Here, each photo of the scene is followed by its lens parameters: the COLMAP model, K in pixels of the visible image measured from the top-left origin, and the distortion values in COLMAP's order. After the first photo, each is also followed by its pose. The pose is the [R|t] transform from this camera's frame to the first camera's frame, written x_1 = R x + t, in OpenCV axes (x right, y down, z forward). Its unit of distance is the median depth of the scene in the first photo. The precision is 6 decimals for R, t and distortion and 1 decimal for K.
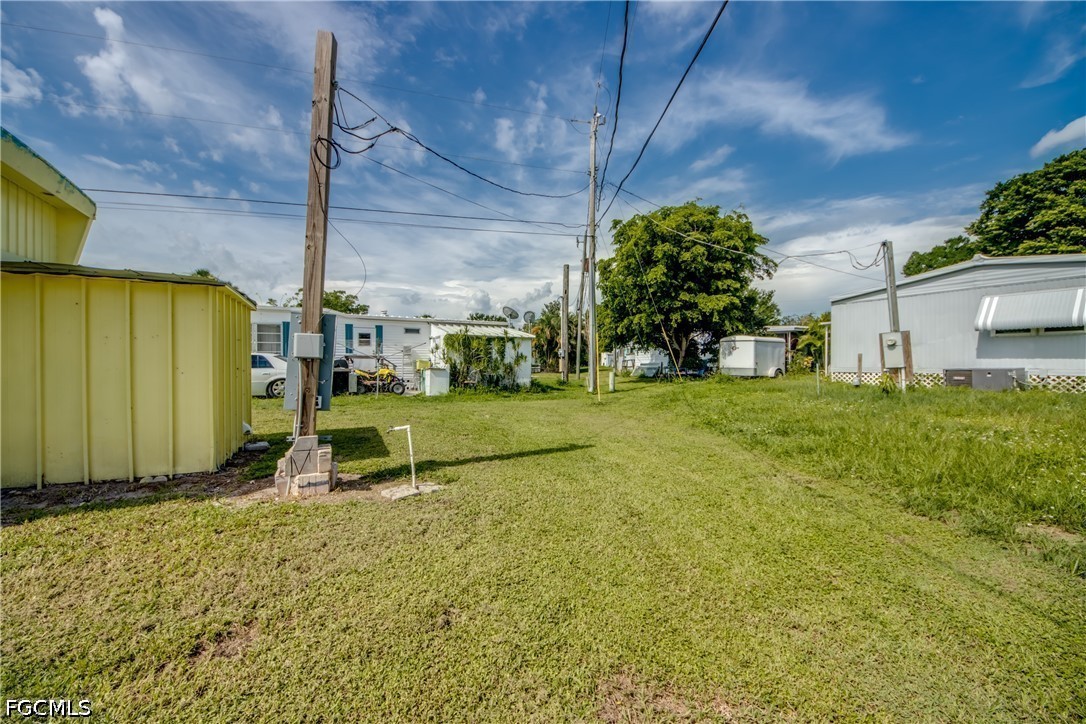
lens RADIAL K [[420.1, 0, 543.7], [0, 420.1, 361.2], [0, 0, 1]] dist [0.009981, -0.011928]
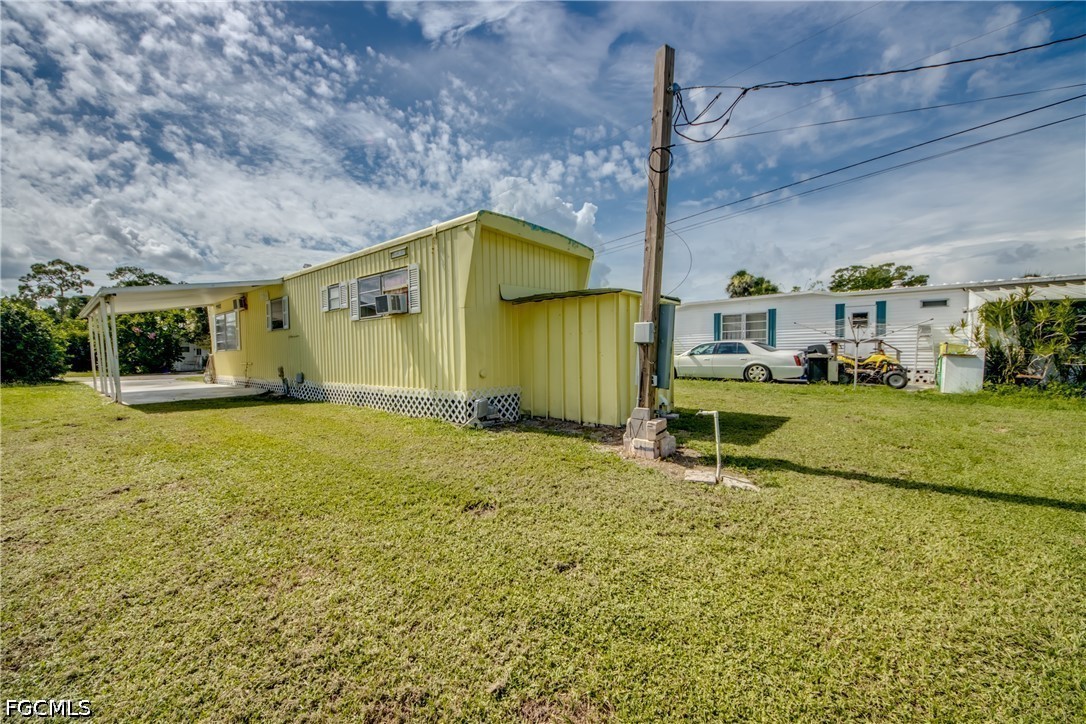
lens RADIAL K [[420.1, 0, 538.1], [0, 420.1, 363.3], [0, 0, 1]] dist [0.009981, -0.011928]
pose [[0.337116, 0.018911, -0.941273, 0.156171], [0.012620, 0.999618, 0.024603, 0.005871], [0.941379, -0.020172, 0.336748, 0.107497]]
